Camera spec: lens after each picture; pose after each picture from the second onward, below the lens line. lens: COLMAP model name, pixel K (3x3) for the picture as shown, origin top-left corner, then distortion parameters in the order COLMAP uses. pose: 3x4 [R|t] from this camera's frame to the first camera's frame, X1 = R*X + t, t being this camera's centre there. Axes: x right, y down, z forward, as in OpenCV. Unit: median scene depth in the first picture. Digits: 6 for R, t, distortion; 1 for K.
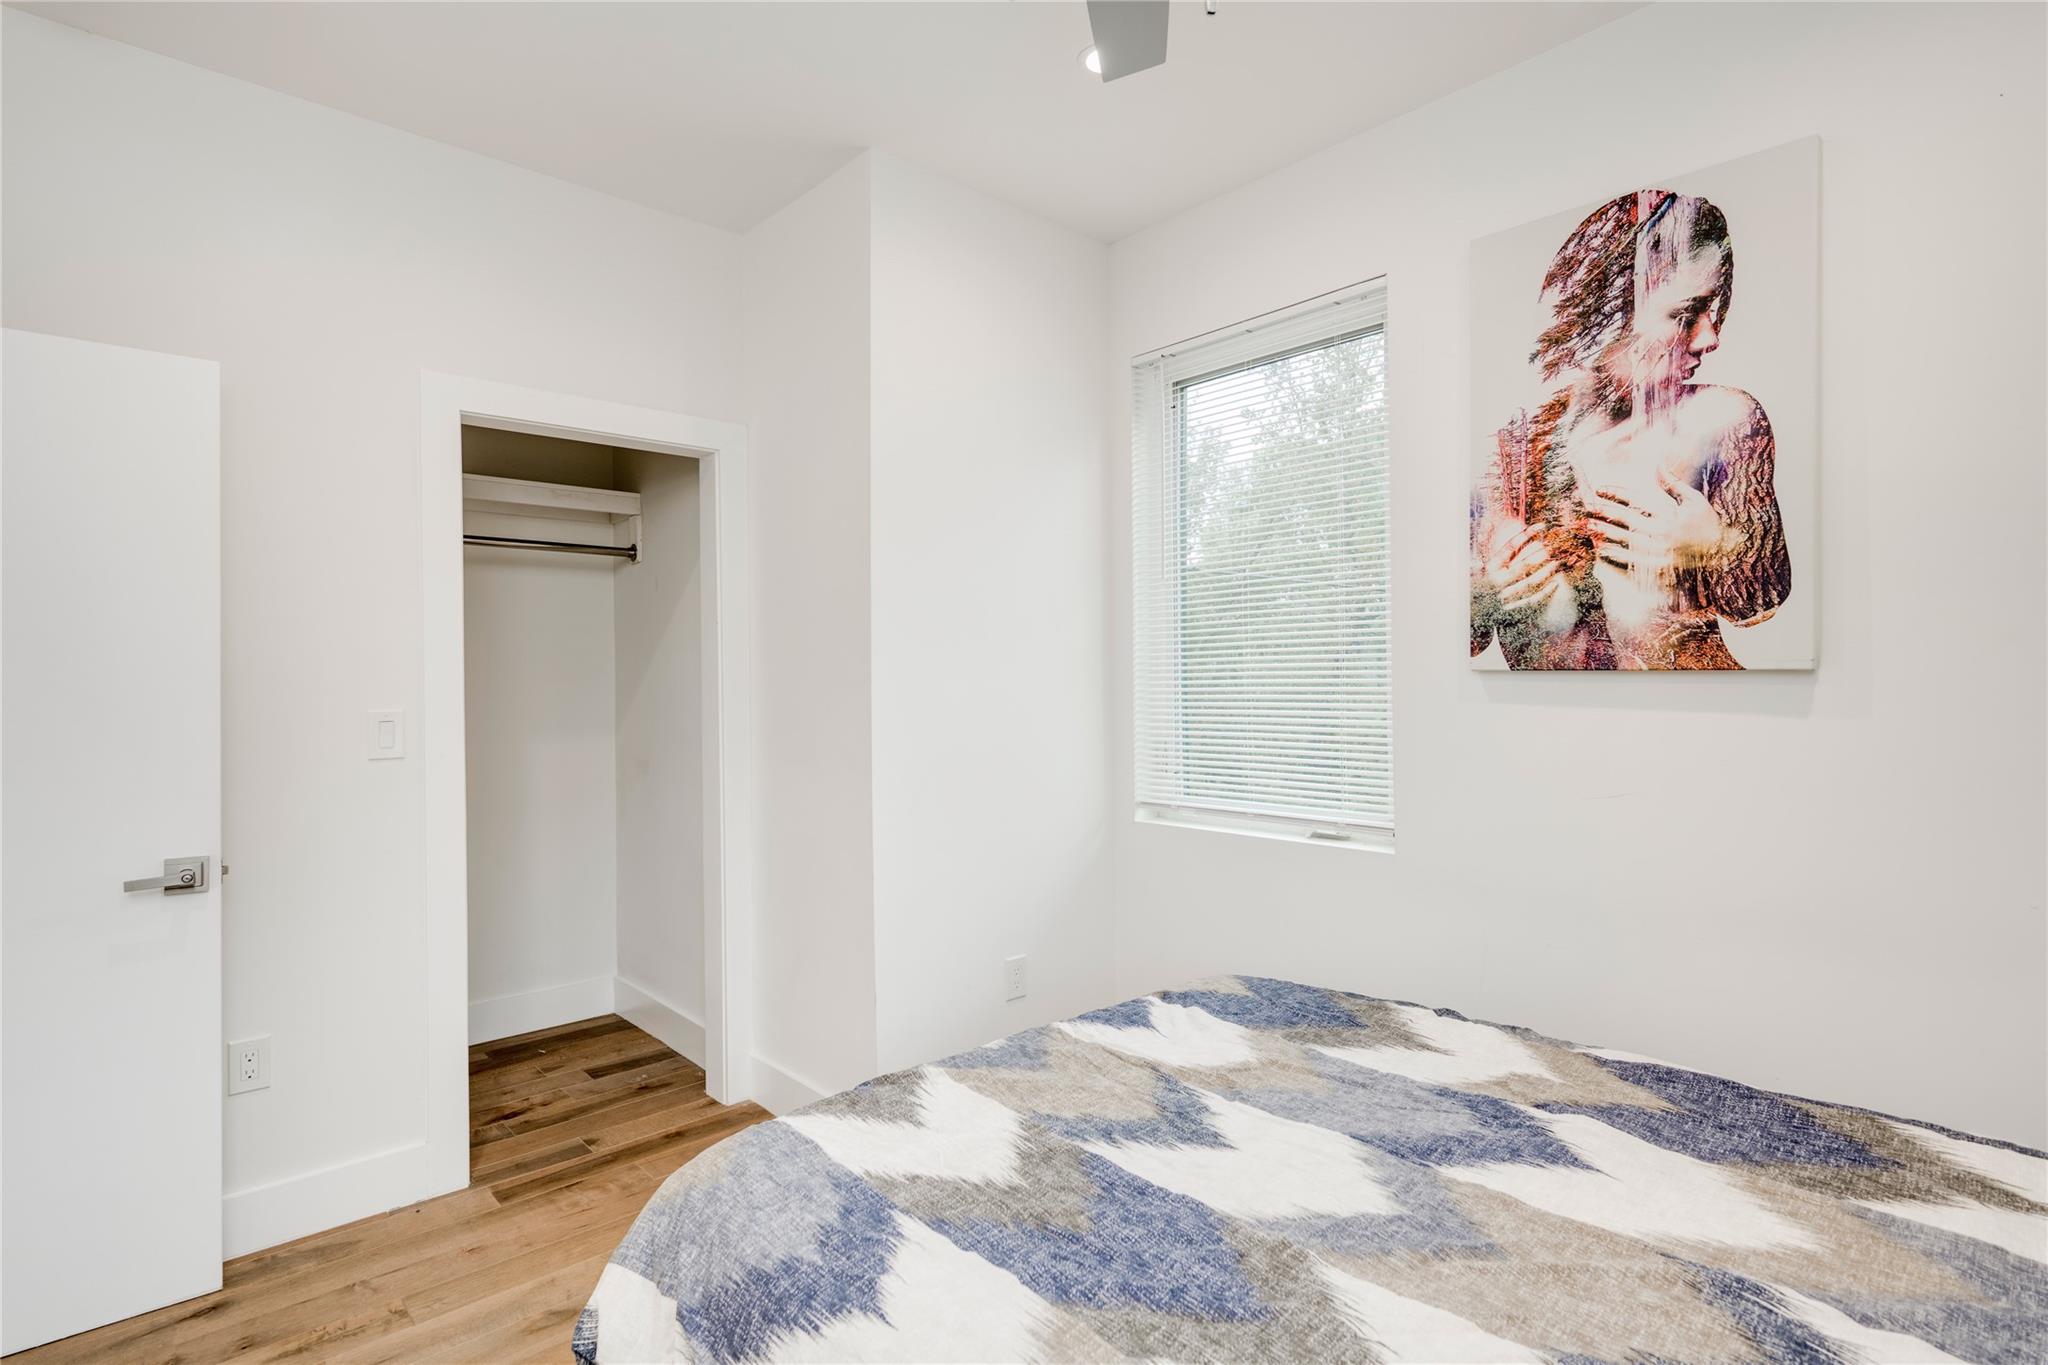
lens RADIAL K [[1042.5, 0, 1024.0], [0, 1042.5, 682.5], [0, 0, 1]] dist [-0.001254, -0.000350]
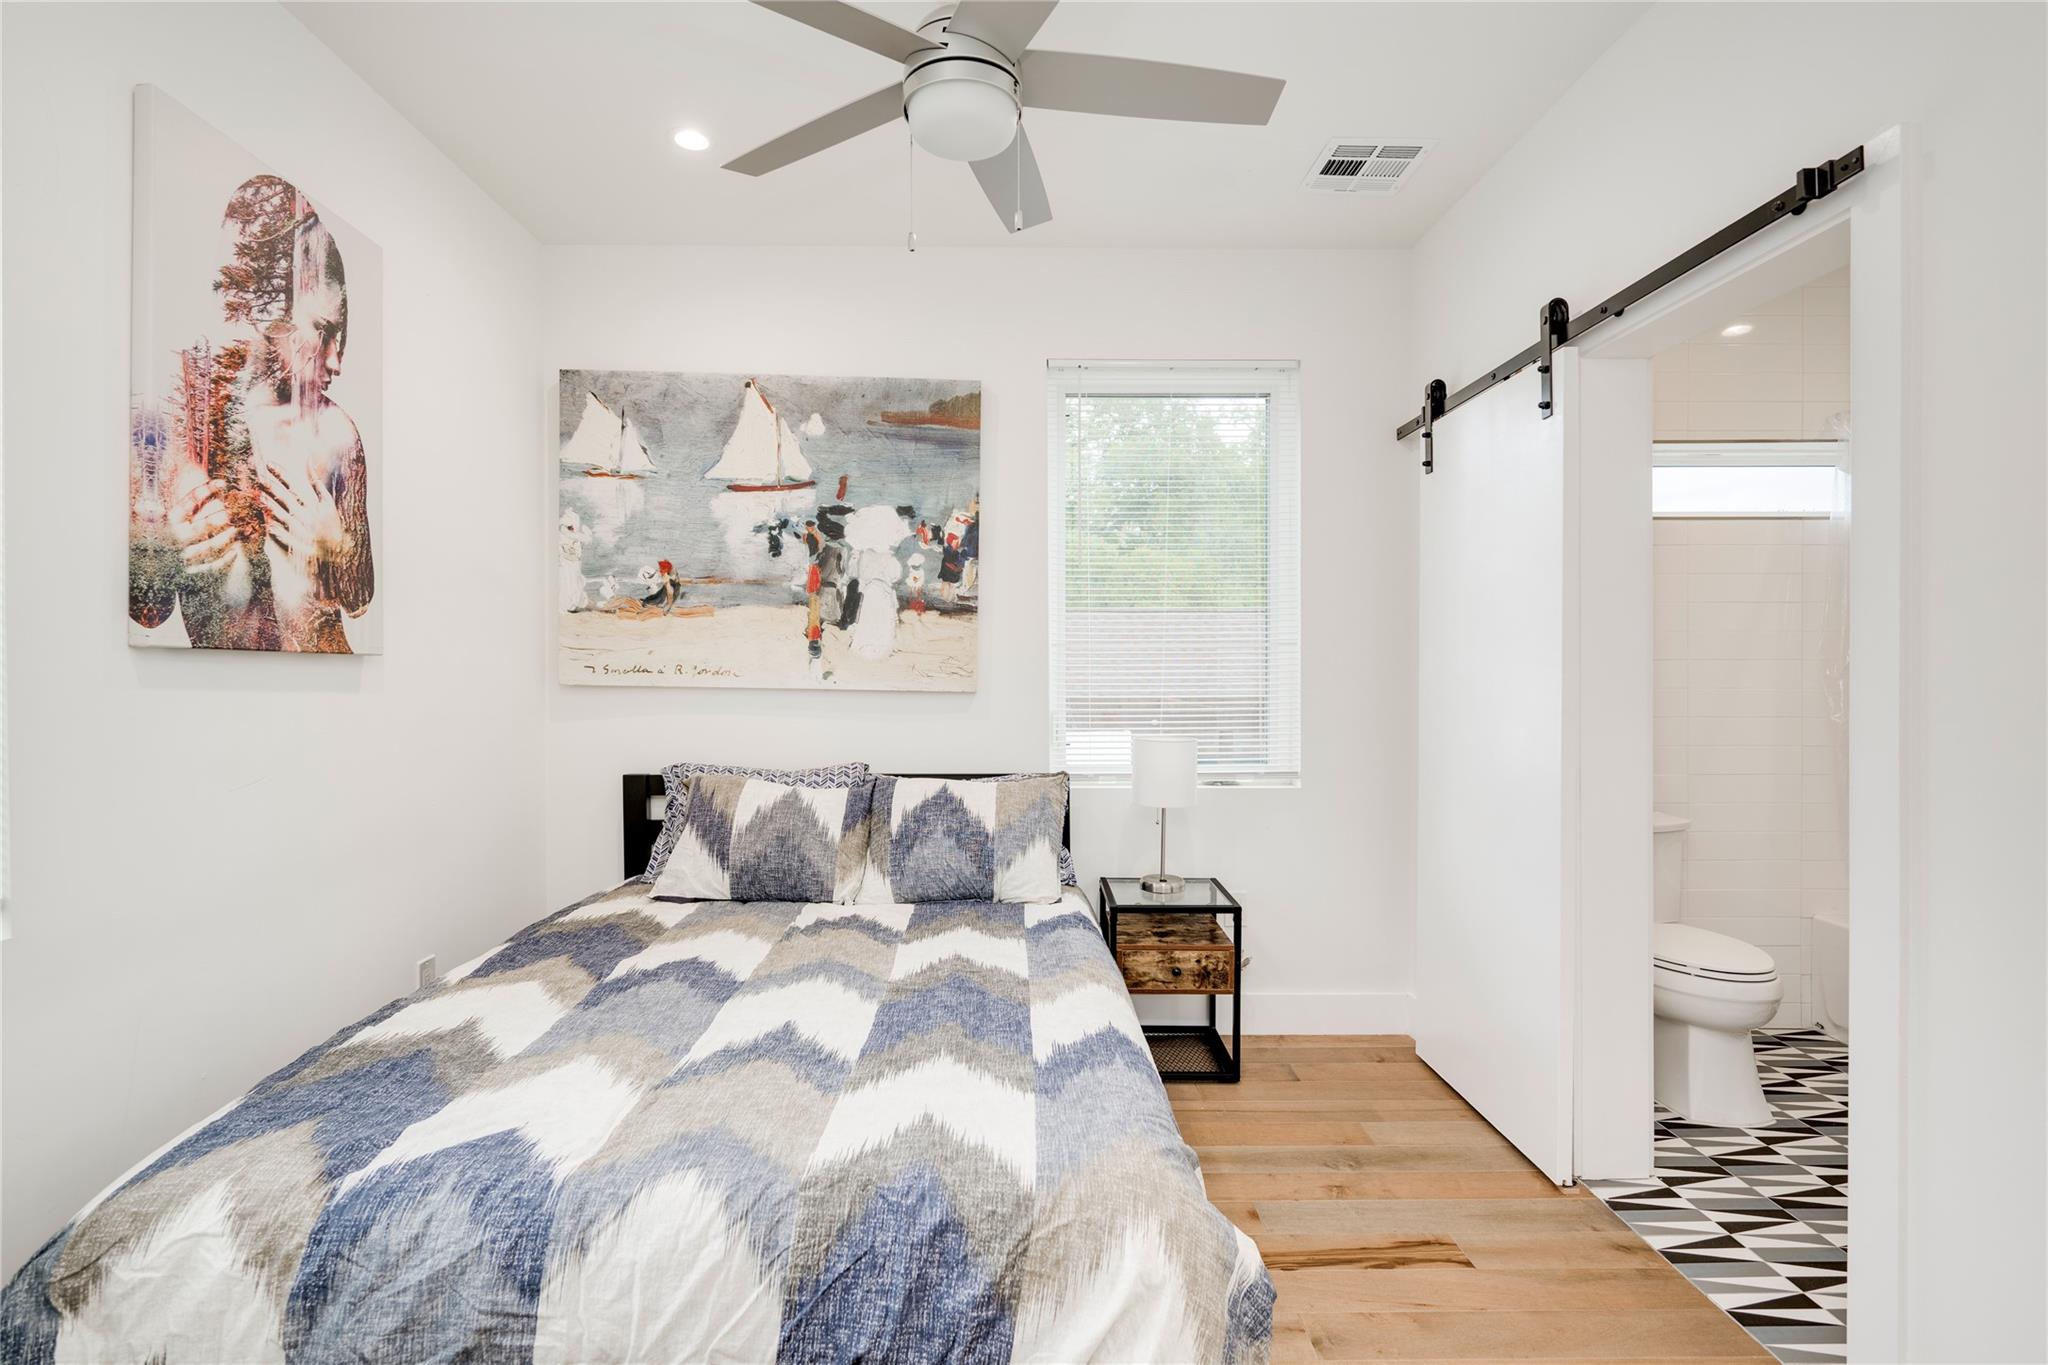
lens RADIAL K [[1042.5, 0, 1024.0], [0, 1042.5, 682.5], [0, 0, 1]] dist [-0.001254, -0.000350]
pose [[-0.776532, 0.003096, 0.630070, -0.601536], [0.010886, 0.999905, 0.008503, 0.017187], [-0.629984, 0.013462, -0.776492, 1.313632]]
